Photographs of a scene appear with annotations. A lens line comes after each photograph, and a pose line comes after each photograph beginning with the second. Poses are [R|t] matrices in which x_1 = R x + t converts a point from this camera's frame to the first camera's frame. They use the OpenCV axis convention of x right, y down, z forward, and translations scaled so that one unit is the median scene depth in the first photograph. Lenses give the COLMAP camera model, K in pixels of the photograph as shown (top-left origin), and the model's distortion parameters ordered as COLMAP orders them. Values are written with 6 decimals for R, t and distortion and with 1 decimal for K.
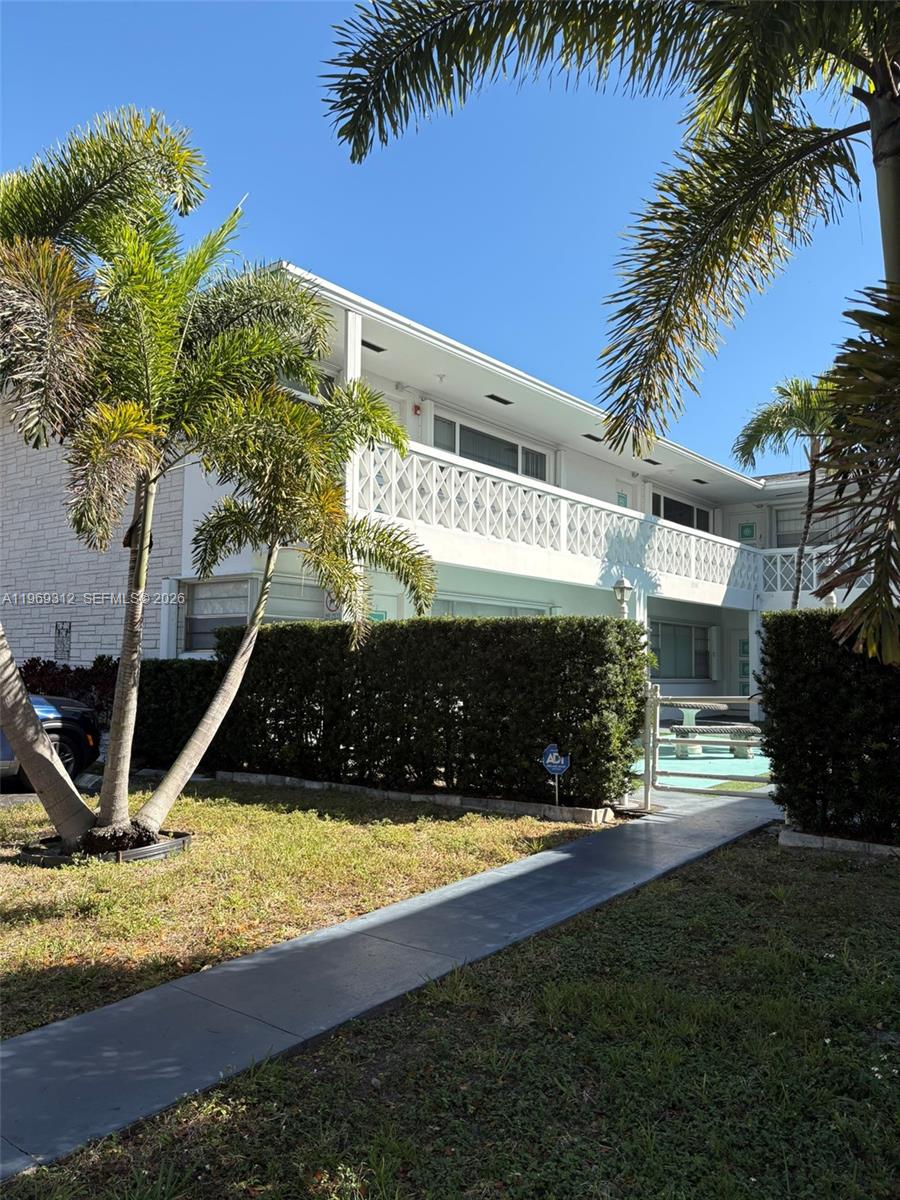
lens RADIAL K [[907.5, 0, 454.2], [0, 907.5, 613.1], [0, 0, 1]] dist [0.036687, -0.051800]
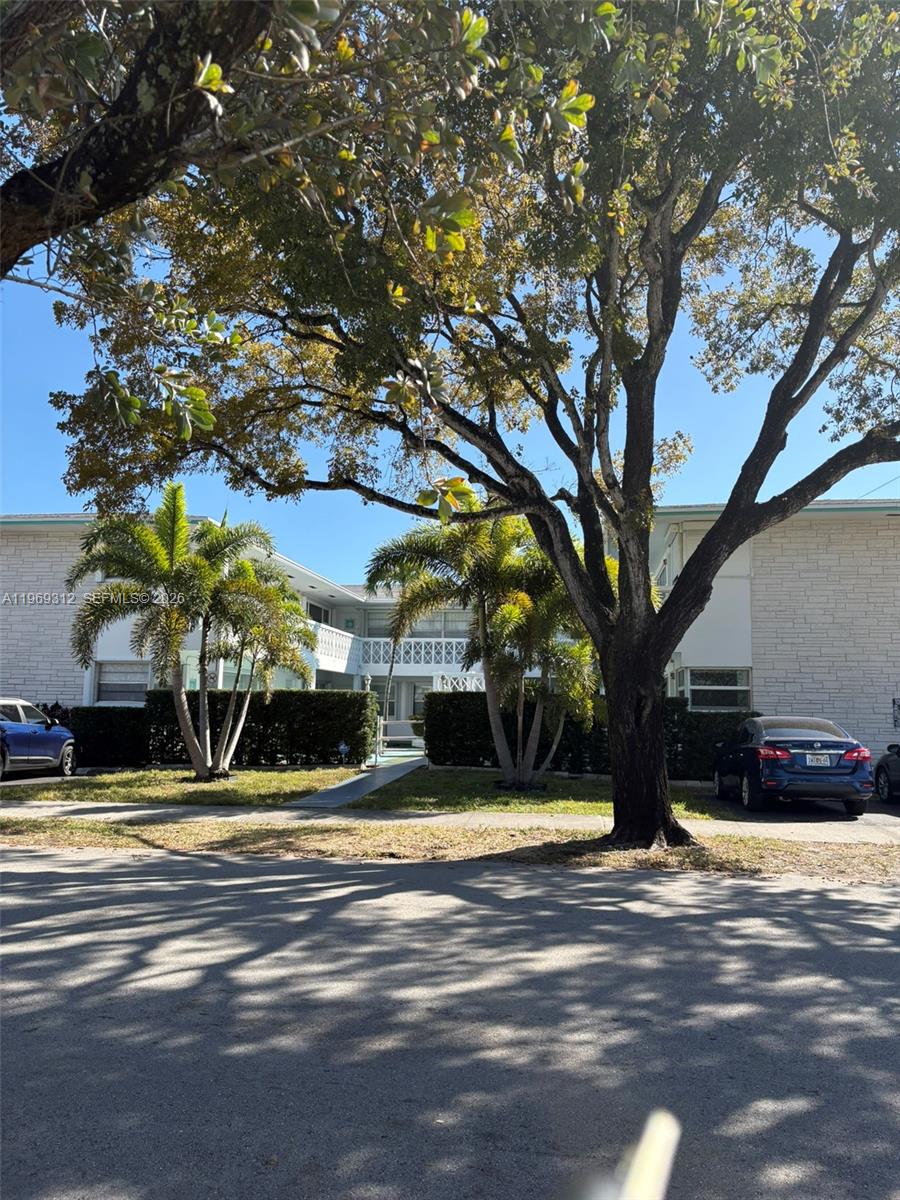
lens RADIAL K [[907.5, 0, 454.2], [0, 907.5, 613.1], [0, 0, 1]] dist [0.036687, -0.051800]
pose [[0.867694, 0.053609, 0.494200, -0.675710], [-0.029264, 0.997952, -0.056874, -0.057221], [-0.496237, 0.034887, 0.867486, -1.022978]]
